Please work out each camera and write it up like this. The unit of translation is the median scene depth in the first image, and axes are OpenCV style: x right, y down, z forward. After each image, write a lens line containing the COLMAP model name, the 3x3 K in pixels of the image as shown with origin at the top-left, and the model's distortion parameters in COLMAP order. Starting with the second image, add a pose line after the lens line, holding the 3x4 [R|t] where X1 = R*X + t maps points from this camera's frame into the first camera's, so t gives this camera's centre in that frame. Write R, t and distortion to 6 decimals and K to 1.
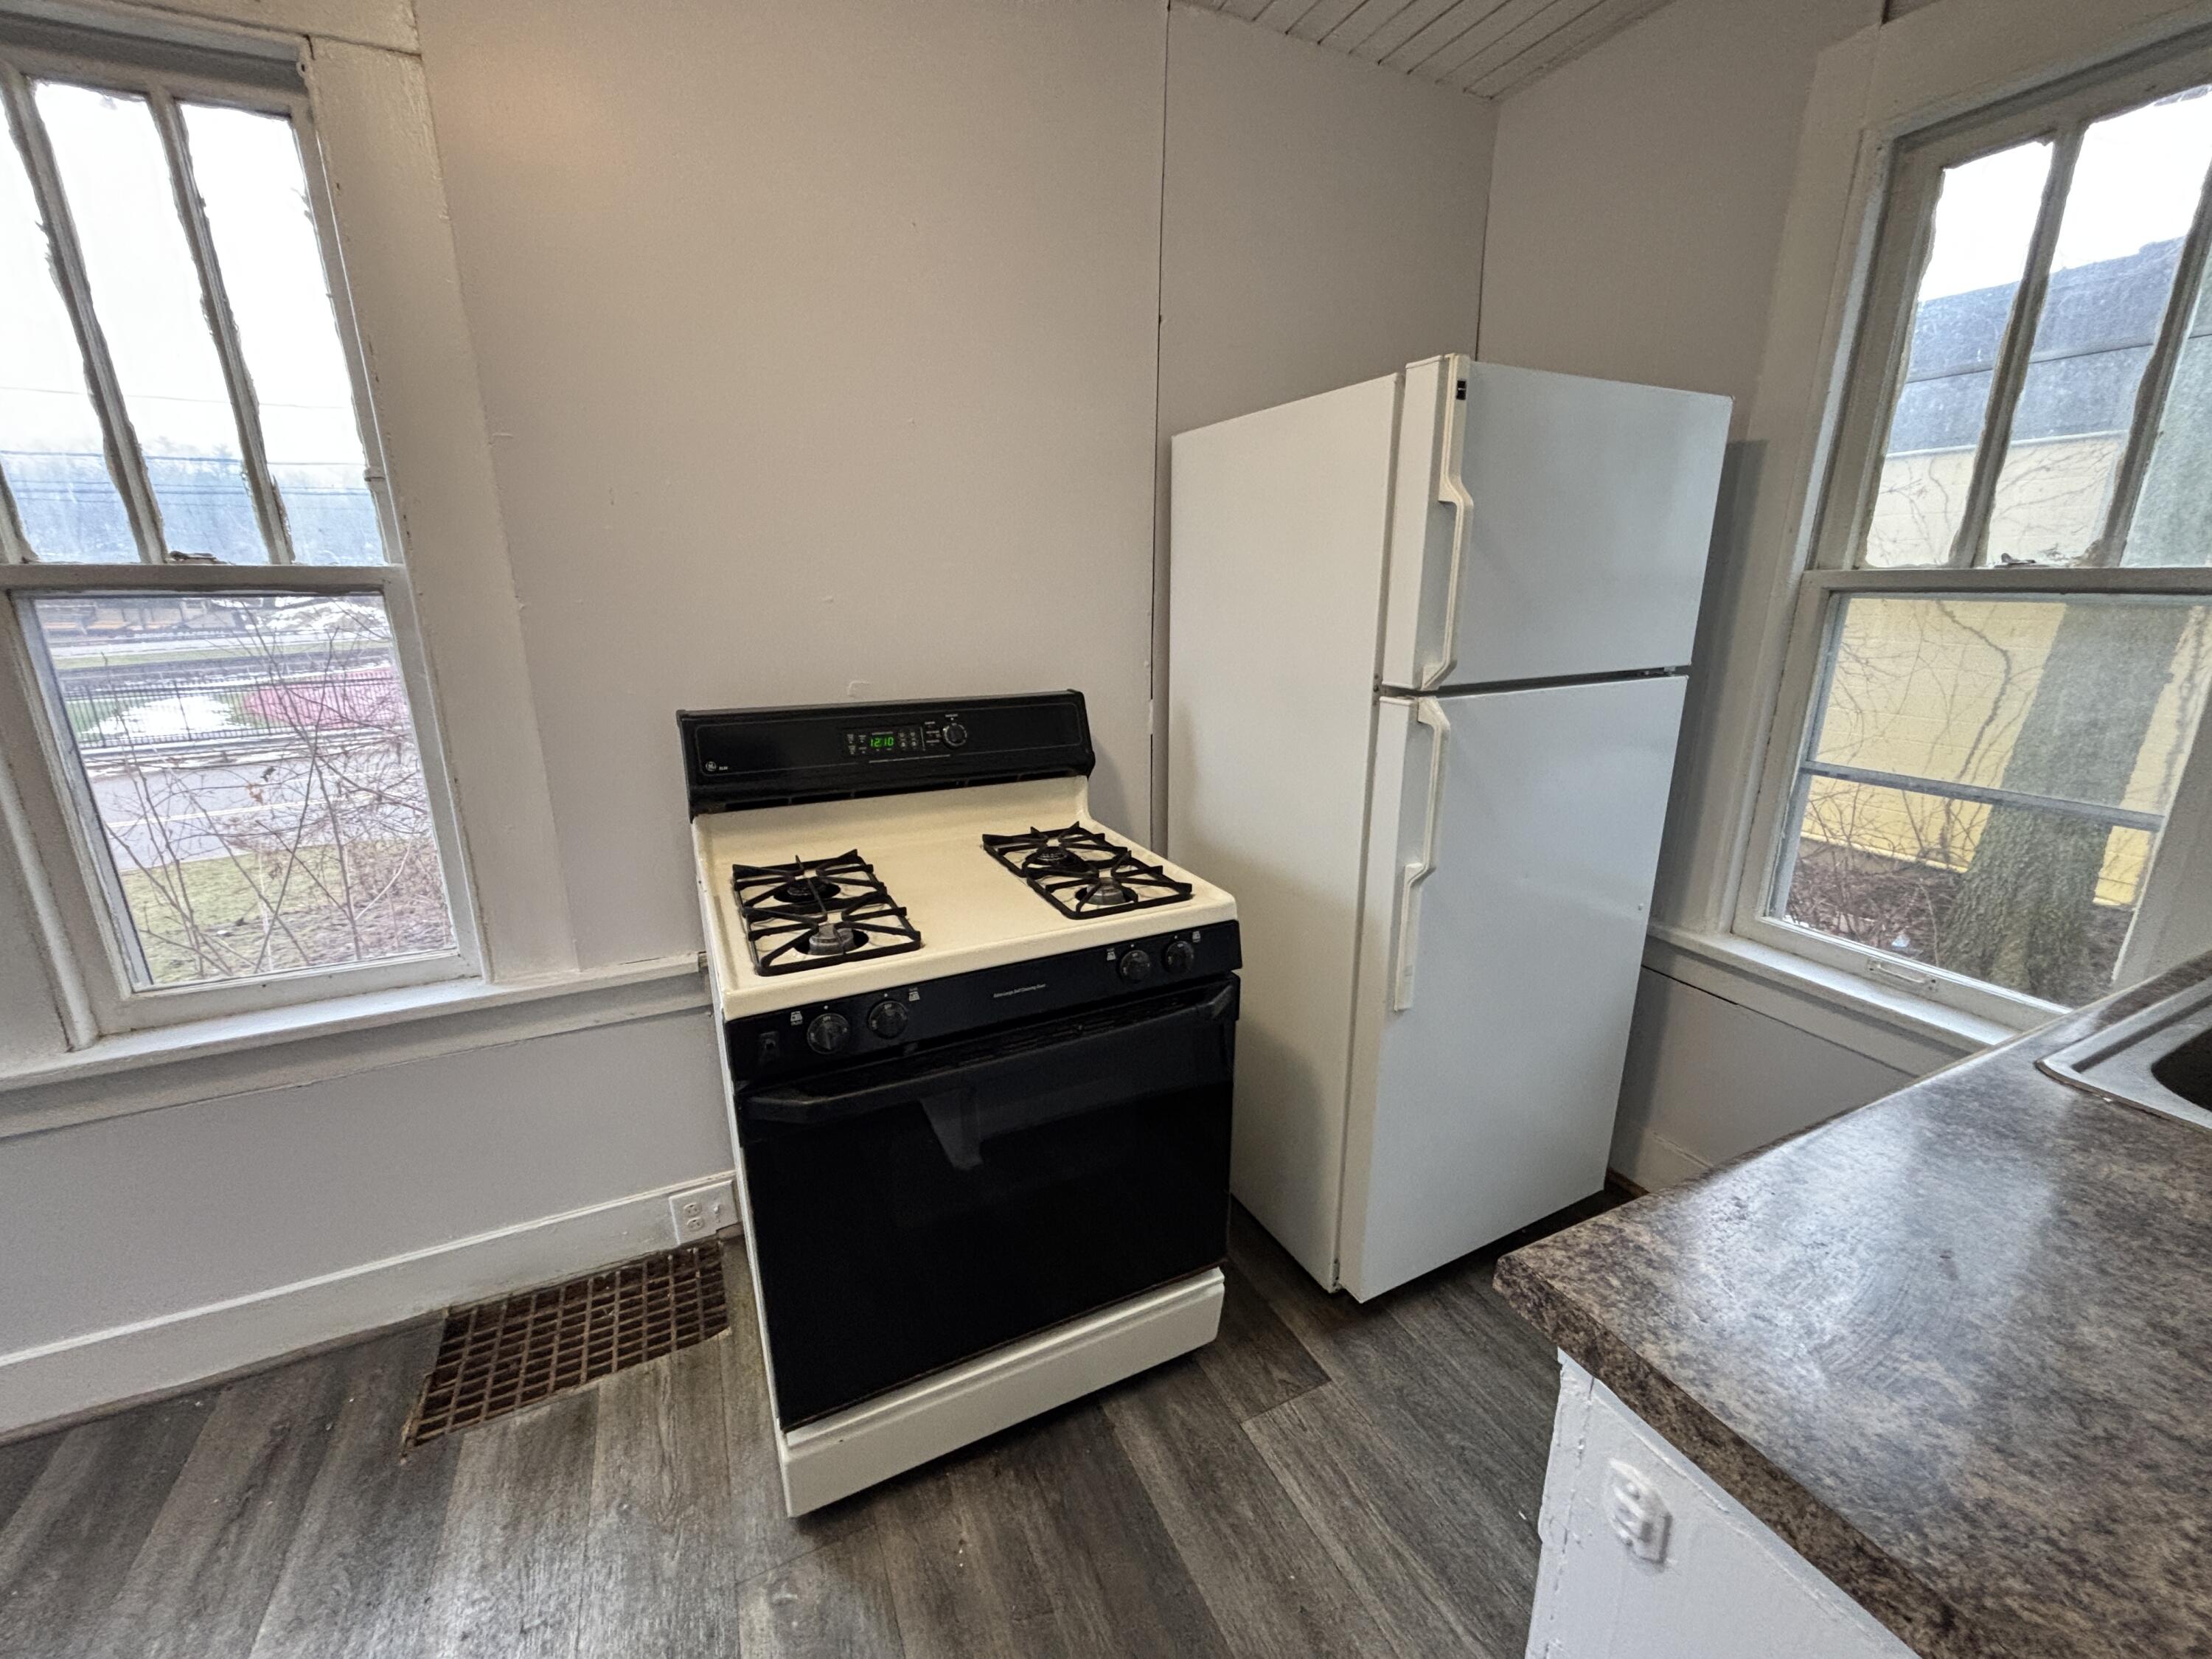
lens RADIAL K [[901.6, 0, 1106.0], [0, 901.6, 829.5], [0, 0, 1]] dist [0.001886, 0.000536]
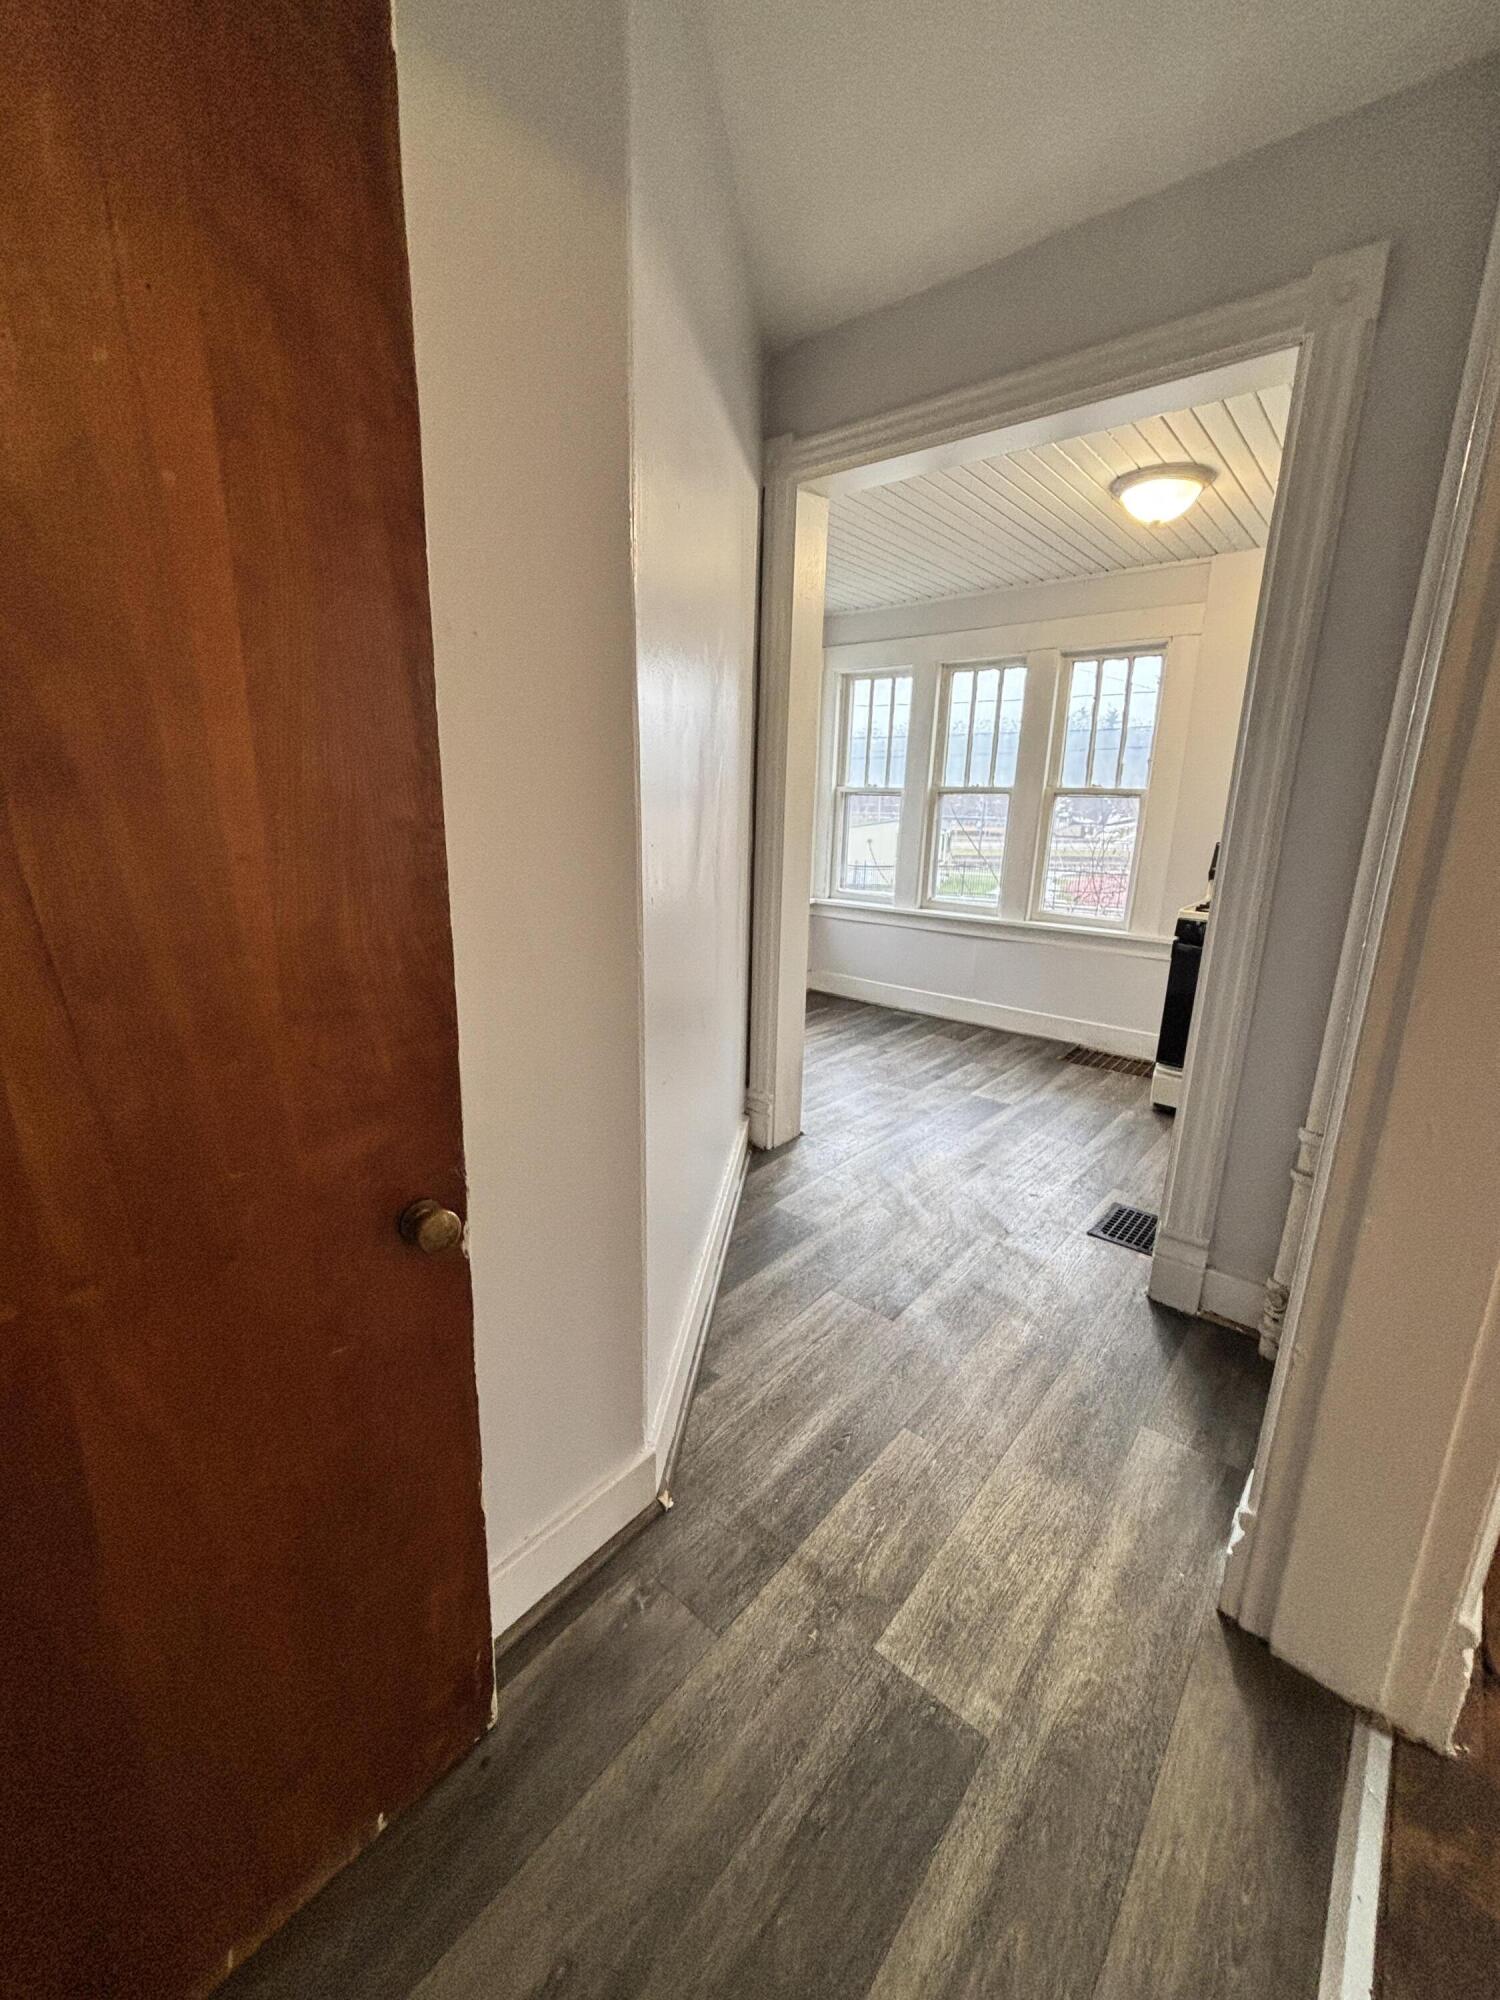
lens RADIAL K [[815.2, 0, 709.8], [0, 815.2, 998.4], [0, 0, 1]] dist [0.001886, 0.000536]
pose [[0.388019, 0.233818, -0.891499, 1.390864], [-0.264598, 0.954826, 0.135262, 0.441764], [0.882853, 0.183405, 0.432358, -1.506206]]
